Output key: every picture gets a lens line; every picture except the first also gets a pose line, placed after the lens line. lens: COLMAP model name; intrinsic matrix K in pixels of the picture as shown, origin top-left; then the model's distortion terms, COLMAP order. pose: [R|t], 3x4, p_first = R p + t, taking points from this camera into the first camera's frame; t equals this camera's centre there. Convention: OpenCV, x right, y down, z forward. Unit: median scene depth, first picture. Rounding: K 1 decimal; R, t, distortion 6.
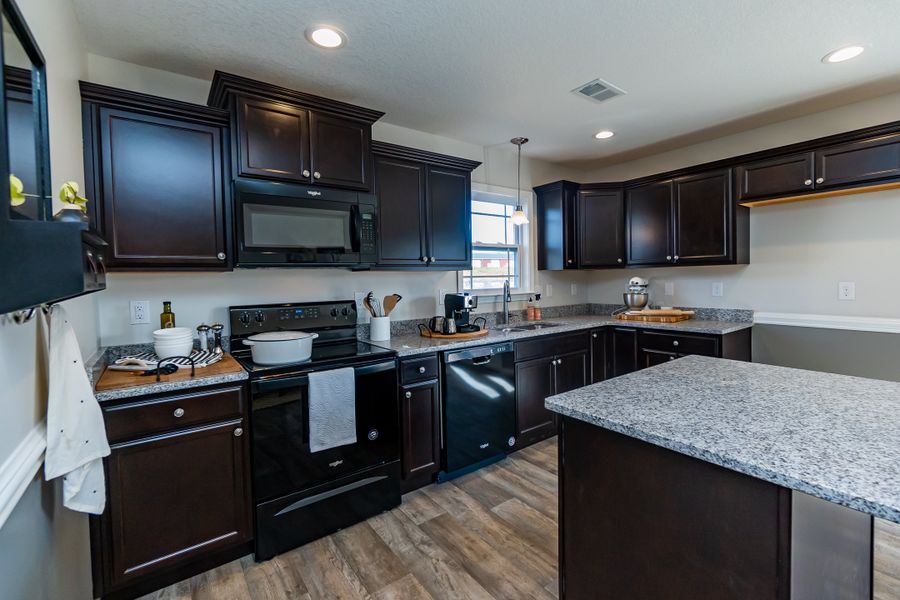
lens RADIAL K [[399.9, 0, 460.2], [0, 399.9, 291.0], [0, 0, 1]] dist [-0.001371, 0.000205]
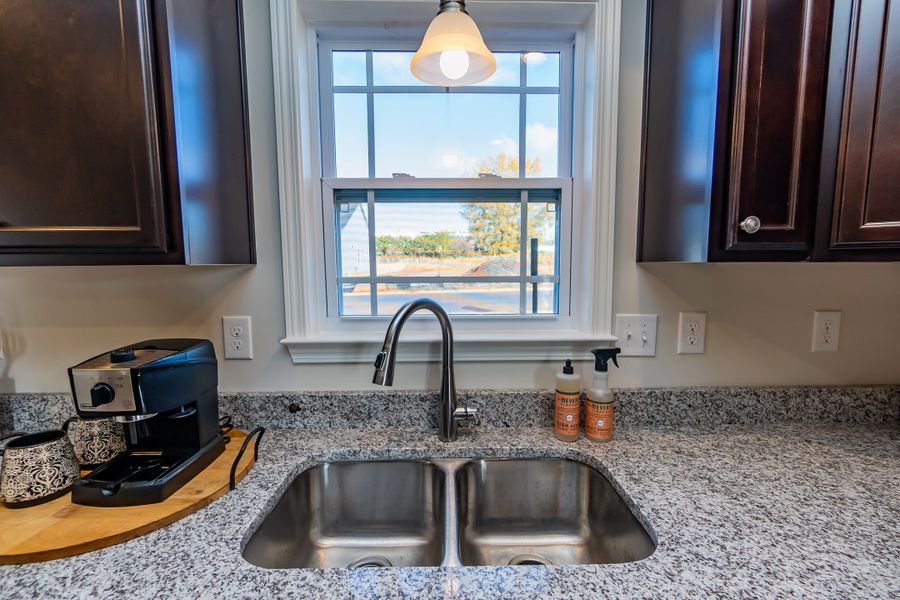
lens RADIAL K [[389.5, 0, 450.0], [0, 389.5, 300.0], [0, 0, 1]] dist [-0.003367, -0.000344]
pose [[0.806063, 0.073241, -0.587280, 0.420270], [-0.027683, 0.995893, 0.086204, -0.073807], [0.591182, -0.053228, 0.804780, 1.143845]]
